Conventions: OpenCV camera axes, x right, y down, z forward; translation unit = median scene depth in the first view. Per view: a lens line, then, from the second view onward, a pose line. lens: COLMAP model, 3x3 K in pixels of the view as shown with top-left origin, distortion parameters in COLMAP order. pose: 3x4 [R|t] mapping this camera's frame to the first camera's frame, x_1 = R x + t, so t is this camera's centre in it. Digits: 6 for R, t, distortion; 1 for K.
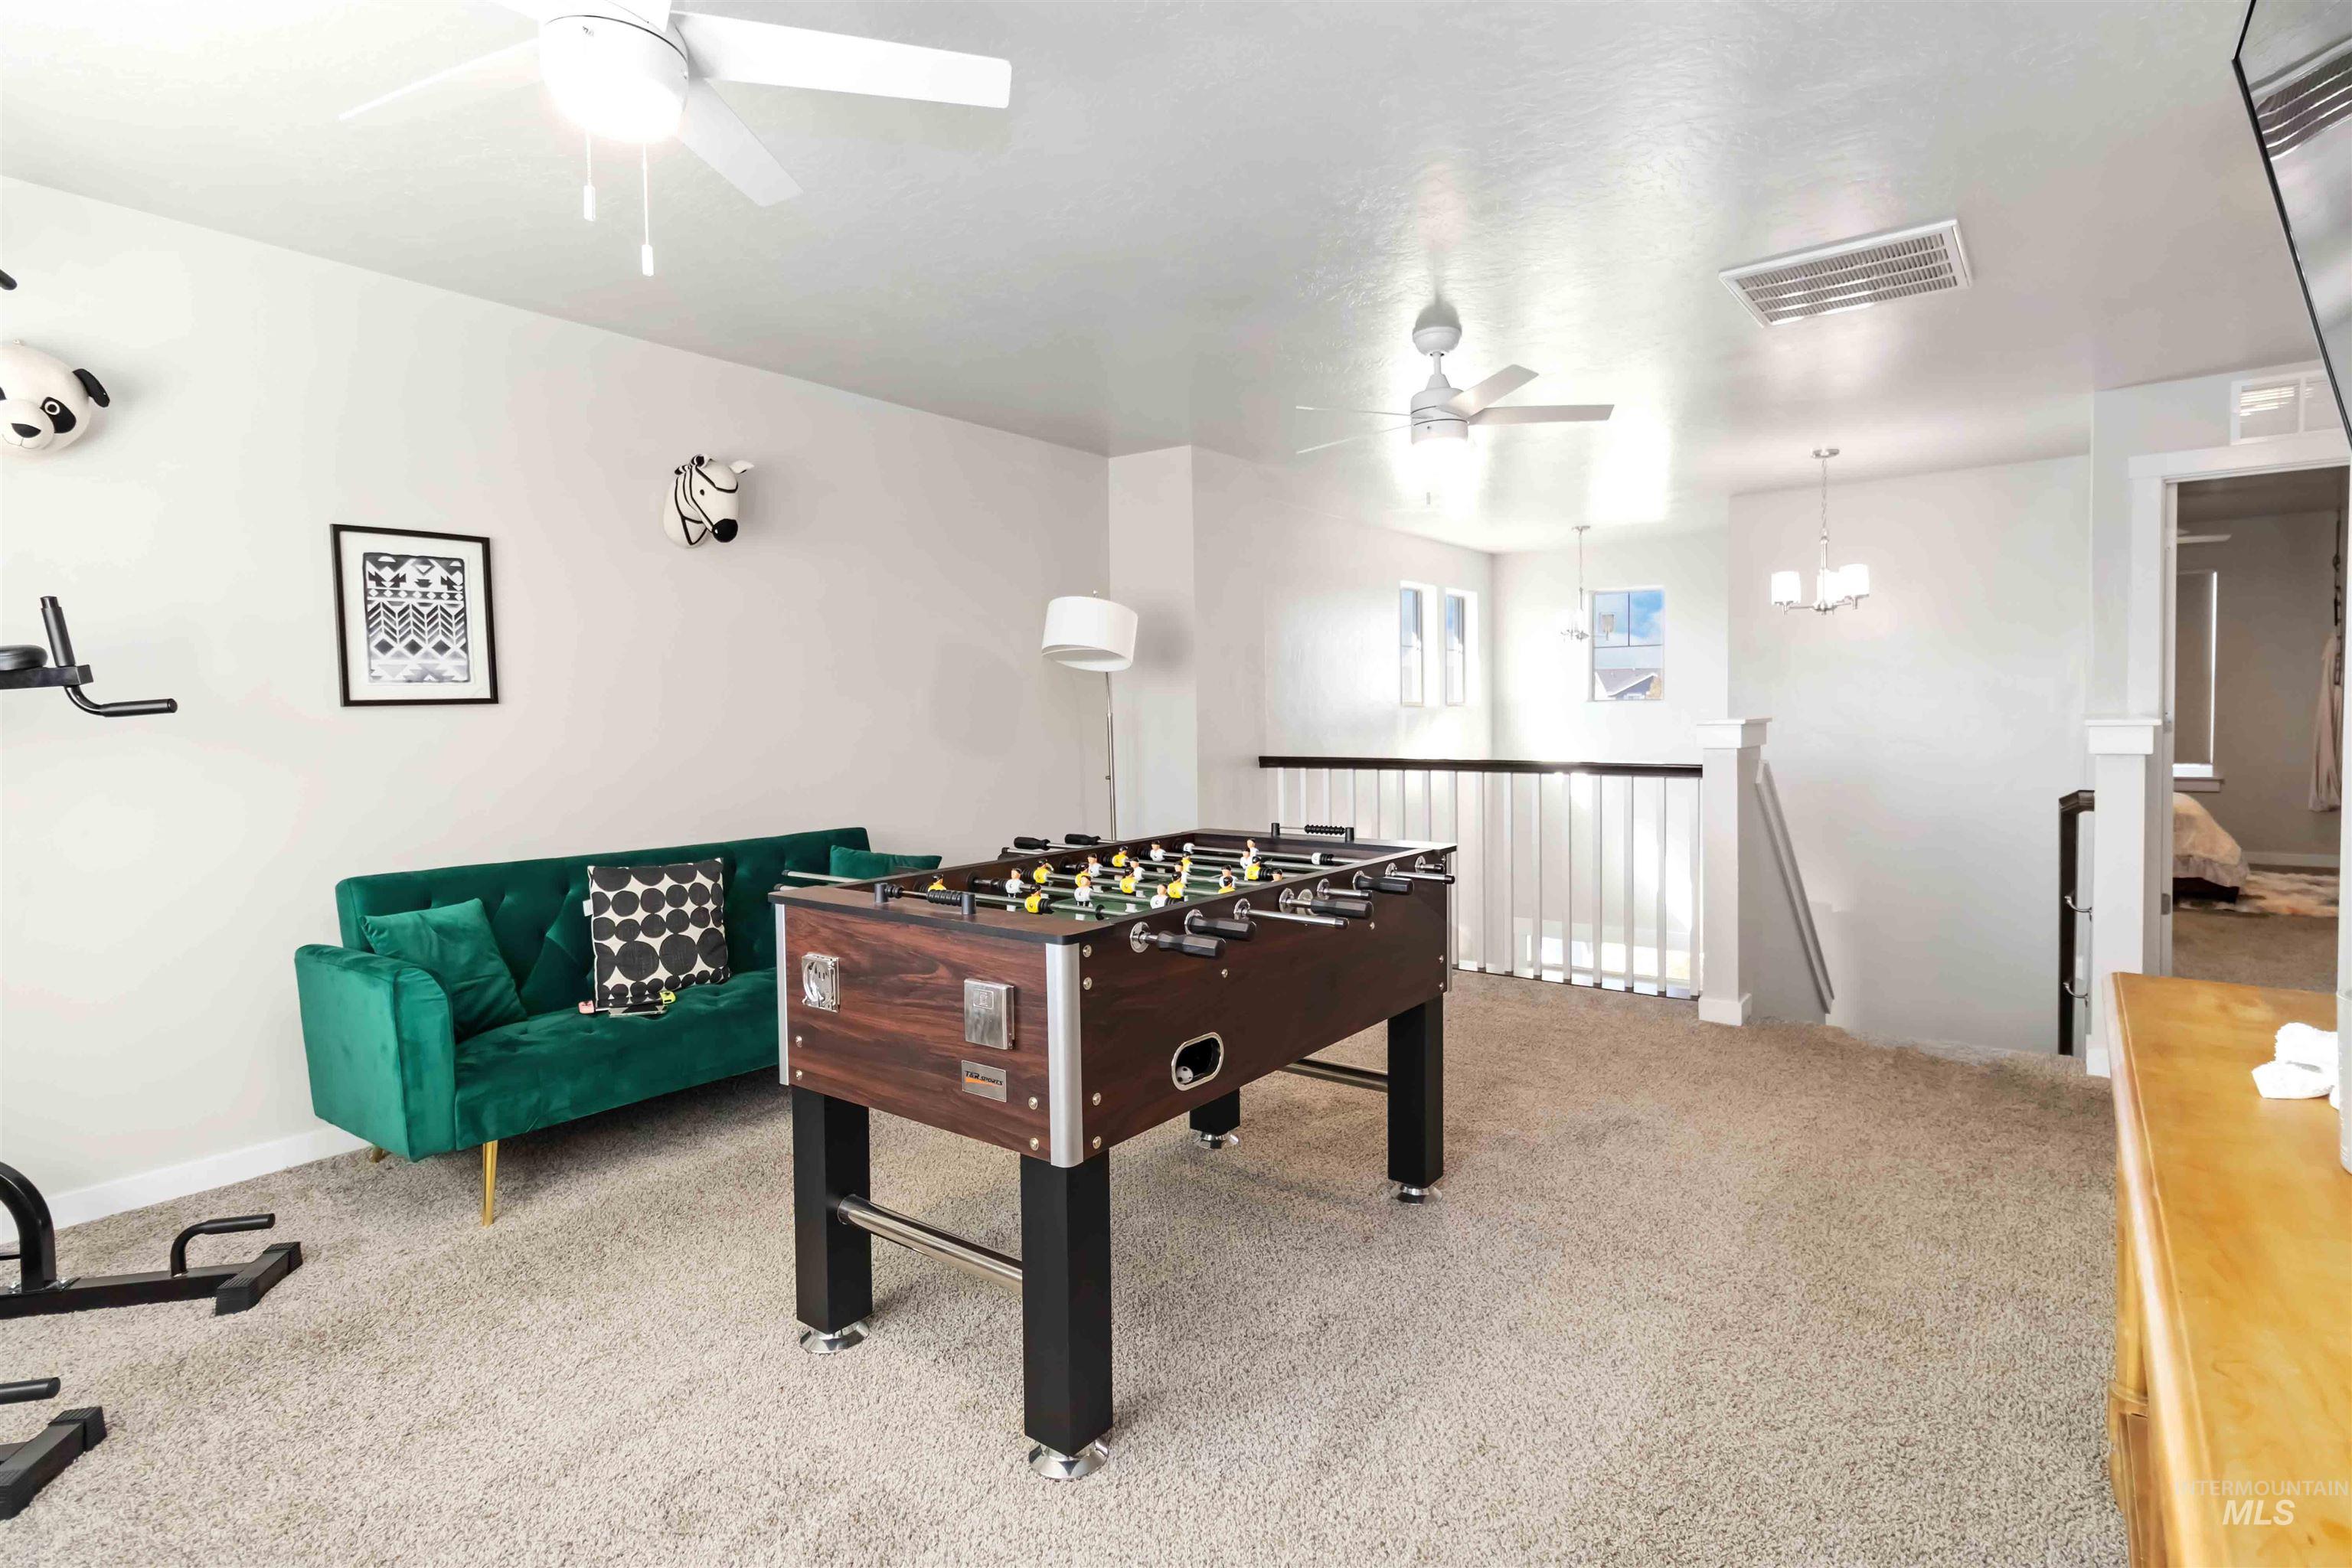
lens RADIAL K [[1139.0, 0, 1187.0], [0, 1139.0, 767.5], [0, 0, 1]] dist [0.000021, 0.000029]
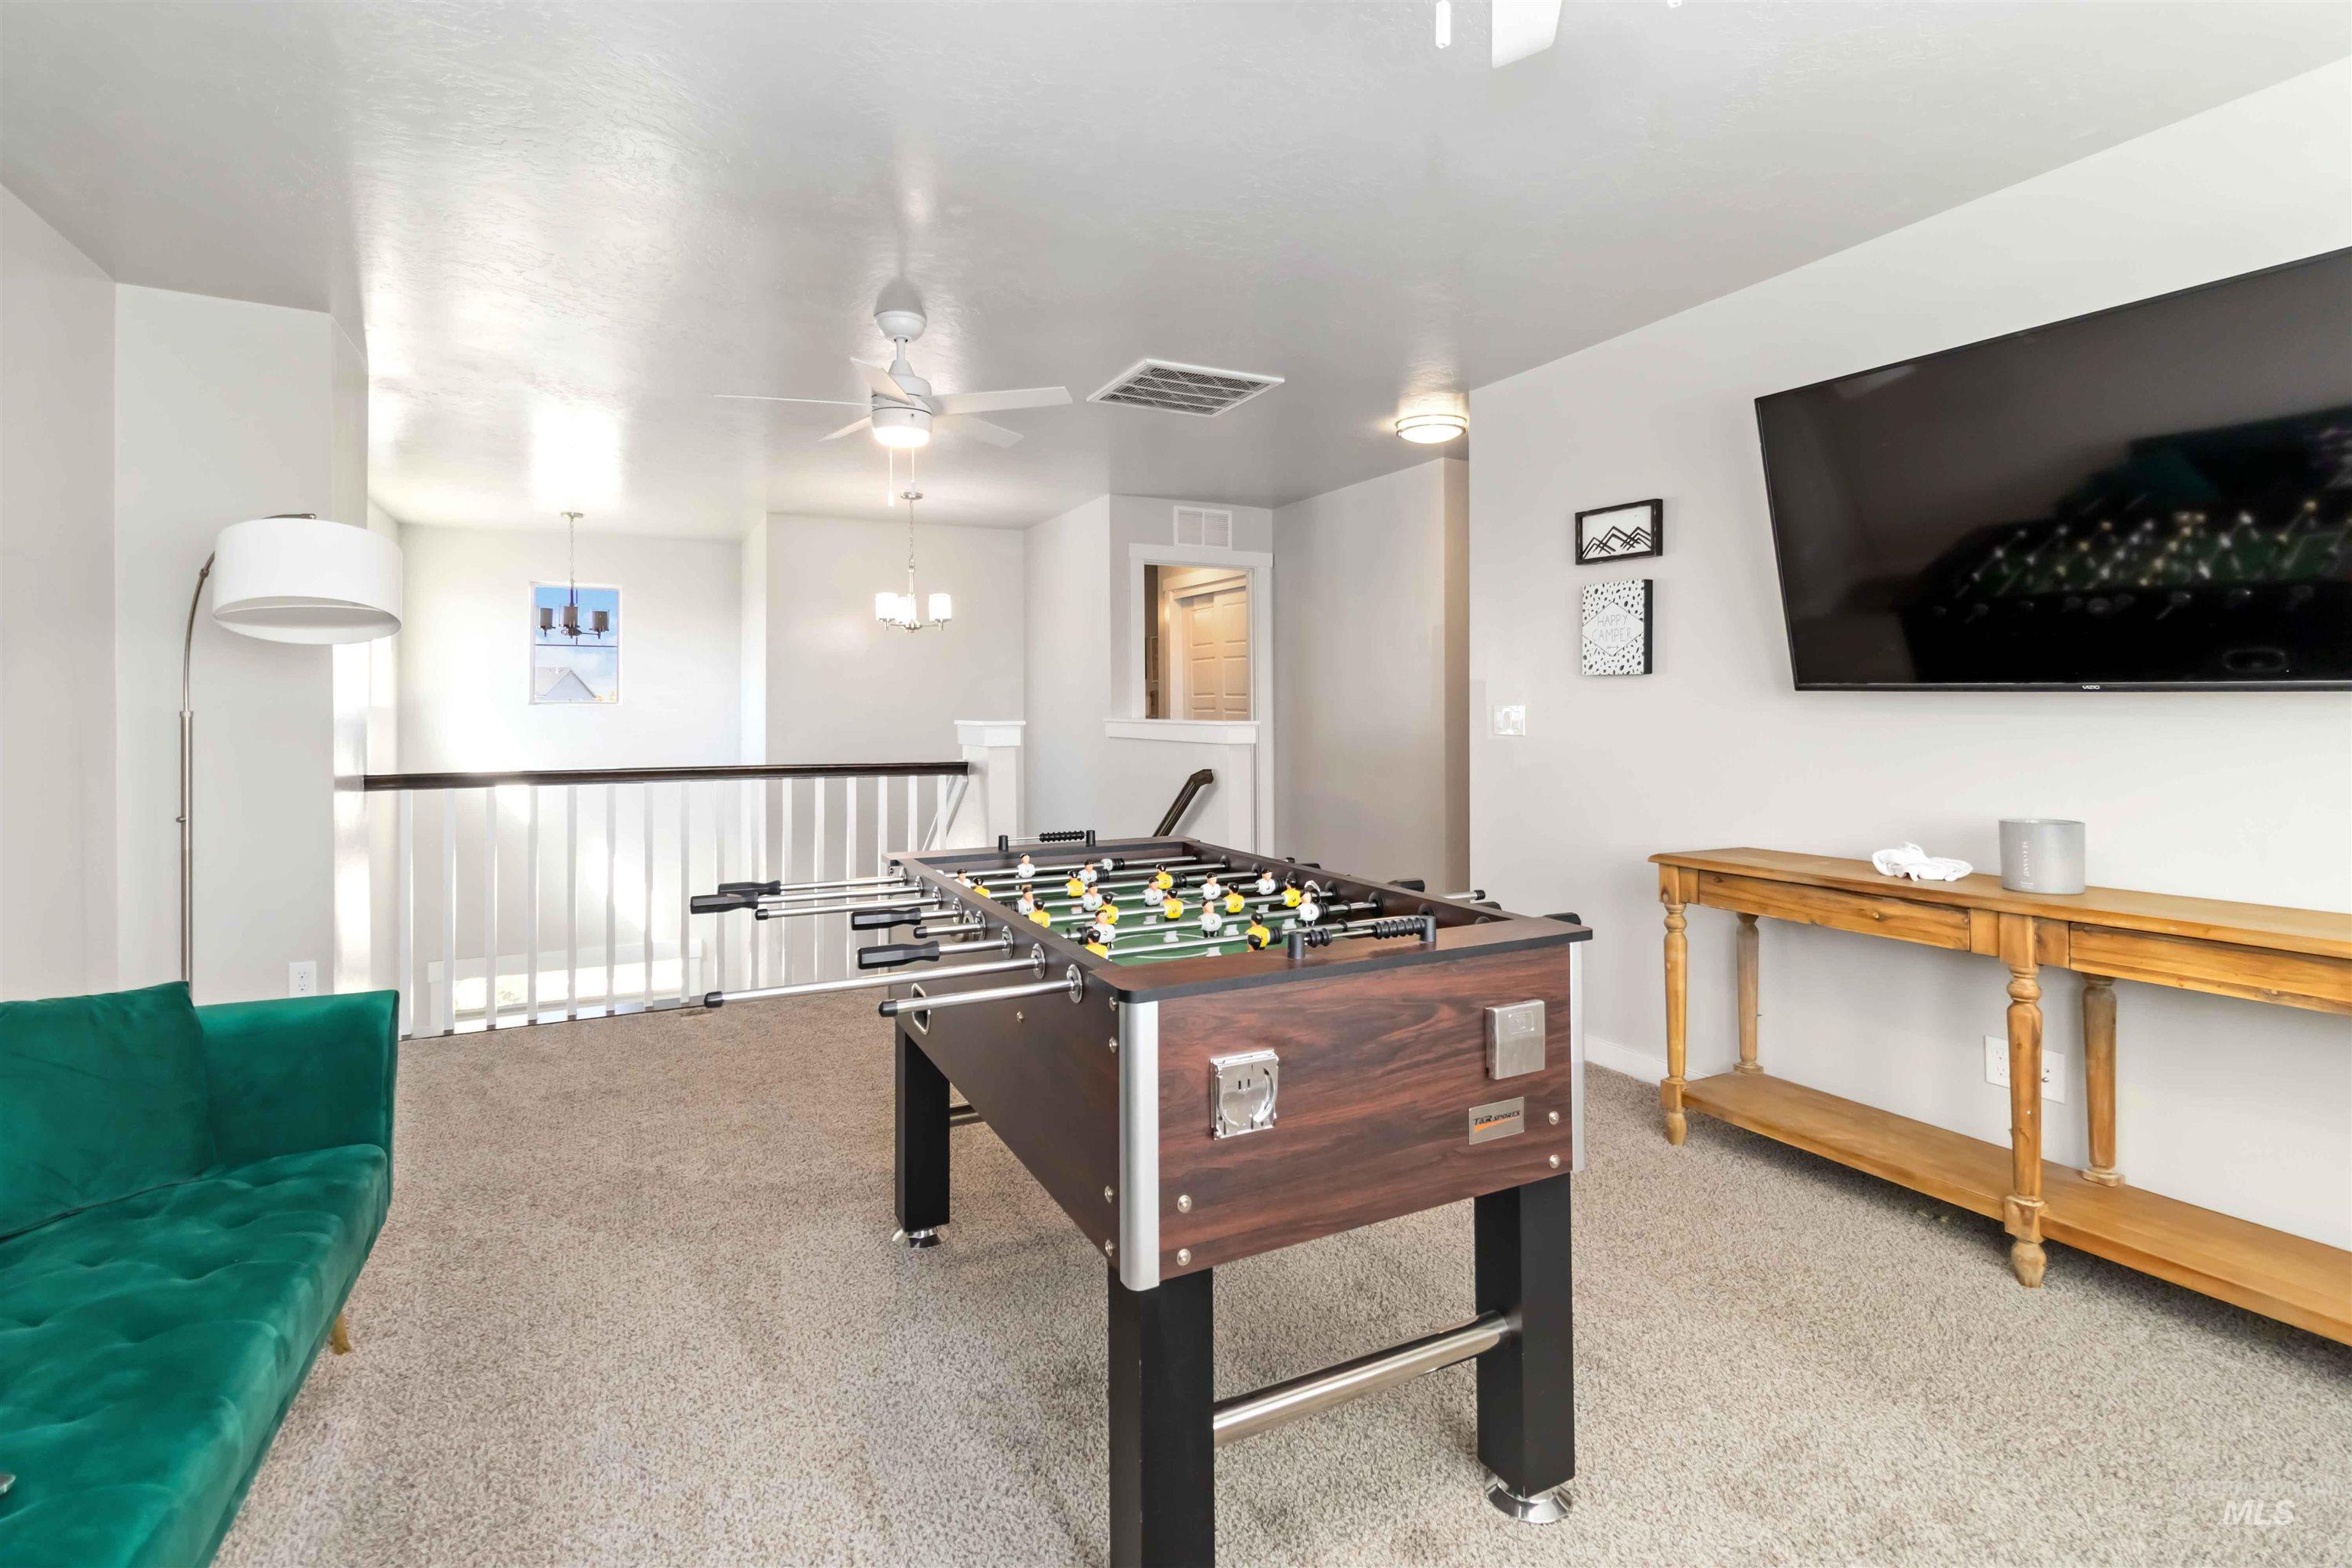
lens RADIAL K [[1109.1, 0, 1176.4], [0, 1109.1, 699.8], [0, 0, 1]] dist [-0.001169, -0.000112]
pose [[0.447345, 0.017697, 0.894186, -0.452714], [0.041058, 0.998344, -0.040299, -0.011742], [-0.893418, 0.054741, 0.445878, 0.347197]]
